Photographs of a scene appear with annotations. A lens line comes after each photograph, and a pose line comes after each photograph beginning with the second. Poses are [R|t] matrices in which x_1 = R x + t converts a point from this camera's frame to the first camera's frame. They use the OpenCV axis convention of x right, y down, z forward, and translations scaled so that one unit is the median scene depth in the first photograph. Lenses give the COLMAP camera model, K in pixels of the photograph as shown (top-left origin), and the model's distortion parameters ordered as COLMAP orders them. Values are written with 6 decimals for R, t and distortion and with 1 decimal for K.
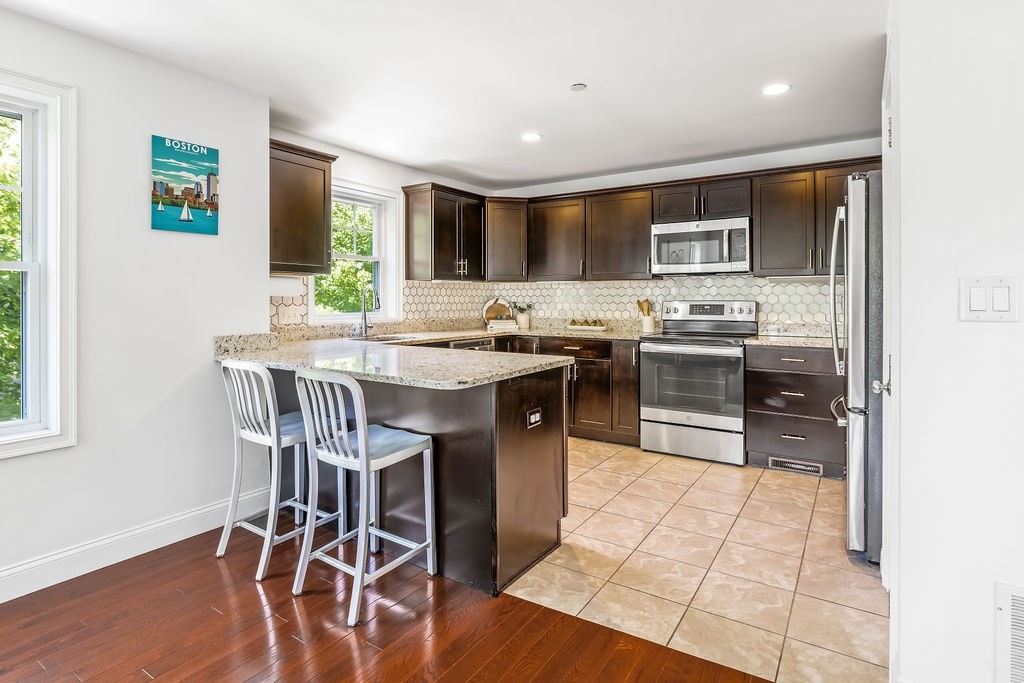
lens RADIAL K [[538.9, 0, 505.4], [0, 538.9, 292.8], [0, 0, 1]] dist [-0.002741, -0.000268]
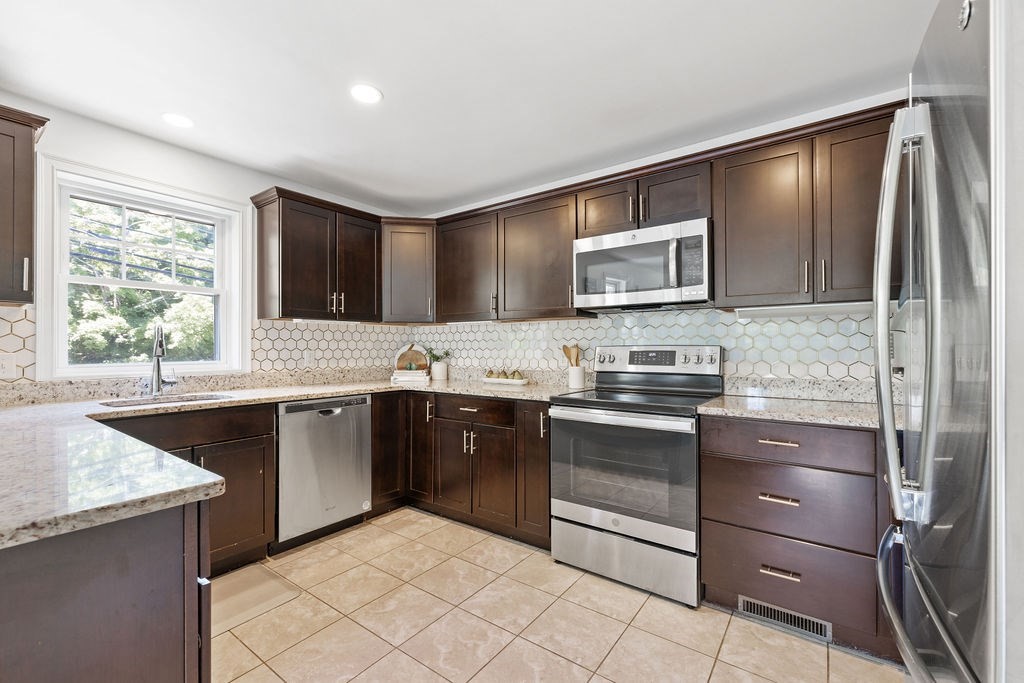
lens RADIAL K [[432.7, 0, 512.0], [0, 432.7, 341.5], [0, 0, 1]] dist [0.001149, 0.000120]
pose [[0.999018, -0.001351, -0.044277, 0.215325], [0.001177, 0.999991, -0.003957, 0.011668], [0.044282, 0.003901, 0.999011, 0.418987]]
